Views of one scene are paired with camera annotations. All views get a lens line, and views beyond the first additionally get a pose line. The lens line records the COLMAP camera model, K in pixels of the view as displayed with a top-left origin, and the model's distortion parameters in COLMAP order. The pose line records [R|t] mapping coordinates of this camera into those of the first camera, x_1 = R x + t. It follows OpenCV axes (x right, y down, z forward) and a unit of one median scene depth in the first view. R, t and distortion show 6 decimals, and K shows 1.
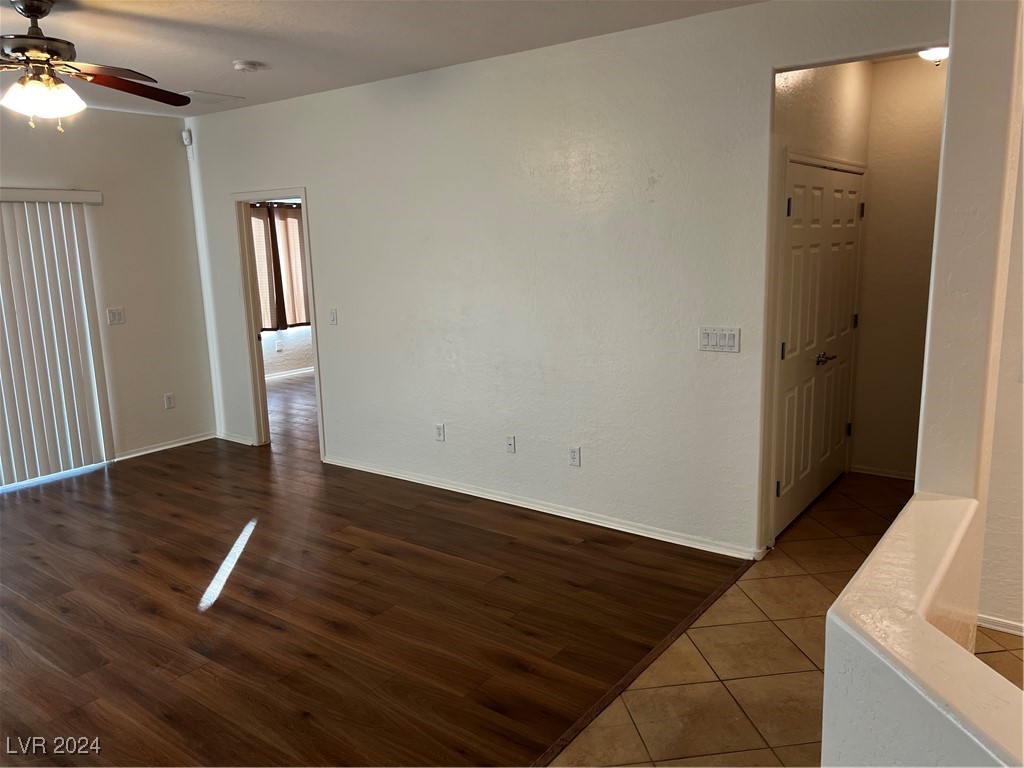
lens RADIAL K [[768.9, 0, 514.9], [0, 768.9, 380.4], [0, 0, 1]] dist [0.057062, -0.067880]
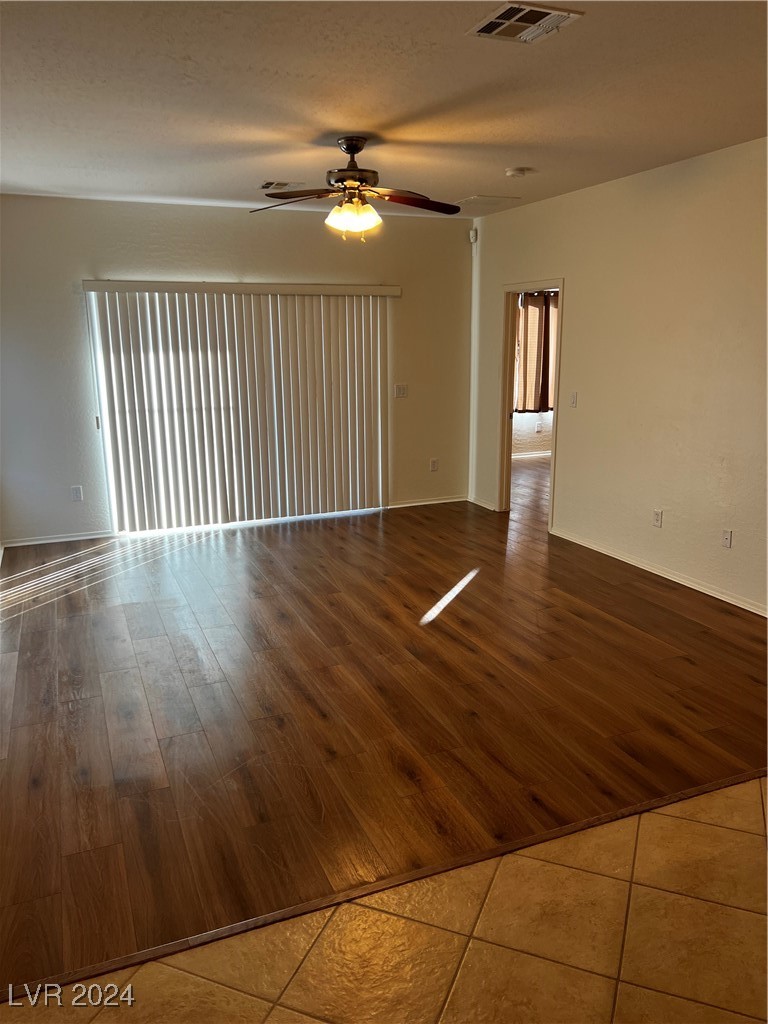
lens RADIAL K [[768.9, 0, 377.0], [0, 768.9, 512.9], [0, 0, 1]] dist [0.057062, -0.067880]
pose [[0.857234, 0.131374, -0.497886, 0.112021], [-0.102933, 0.991110, 0.084292, 0.014527], [0.504533, -0.021009, 0.863137, -0.092722]]
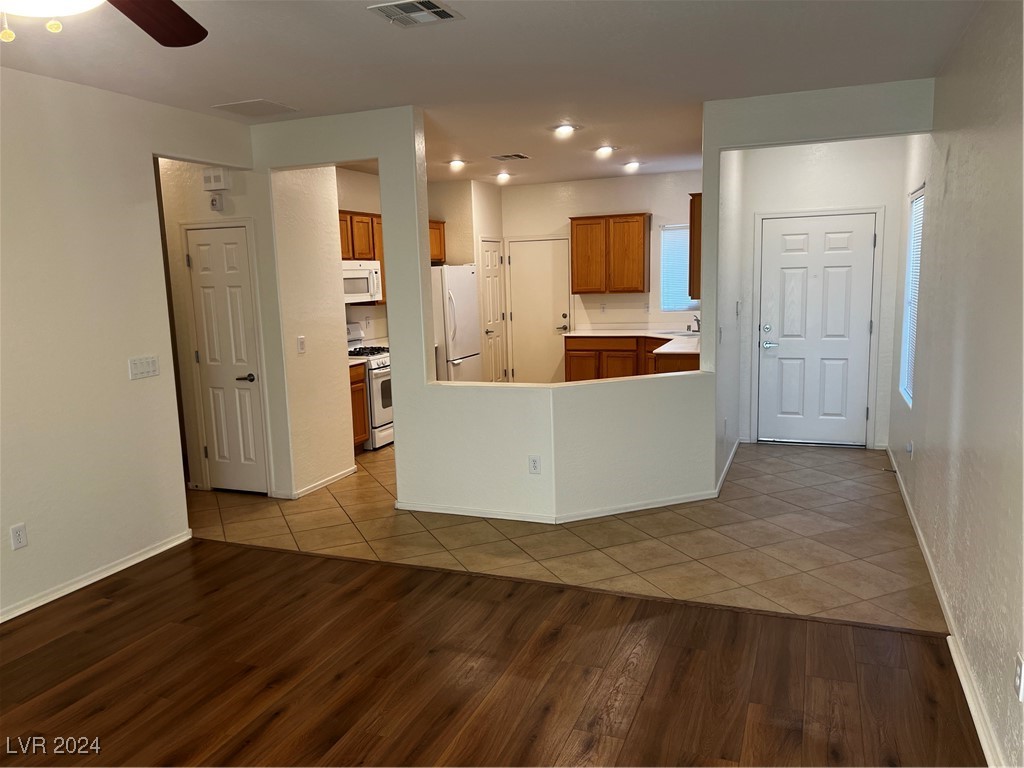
lens RADIAL K [[768.9, 0, 512.5], [0, 768.9, 386.8], [0, 0, 1]] dist [0.057062, -0.067880]
pose [[-0.261600, -0.112633, 0.958582, -0.917274], [0.210507, 0.962600, 0.170553, -0.097523], [-0.941941, 0.246405, -0.228106, 0.679823]]
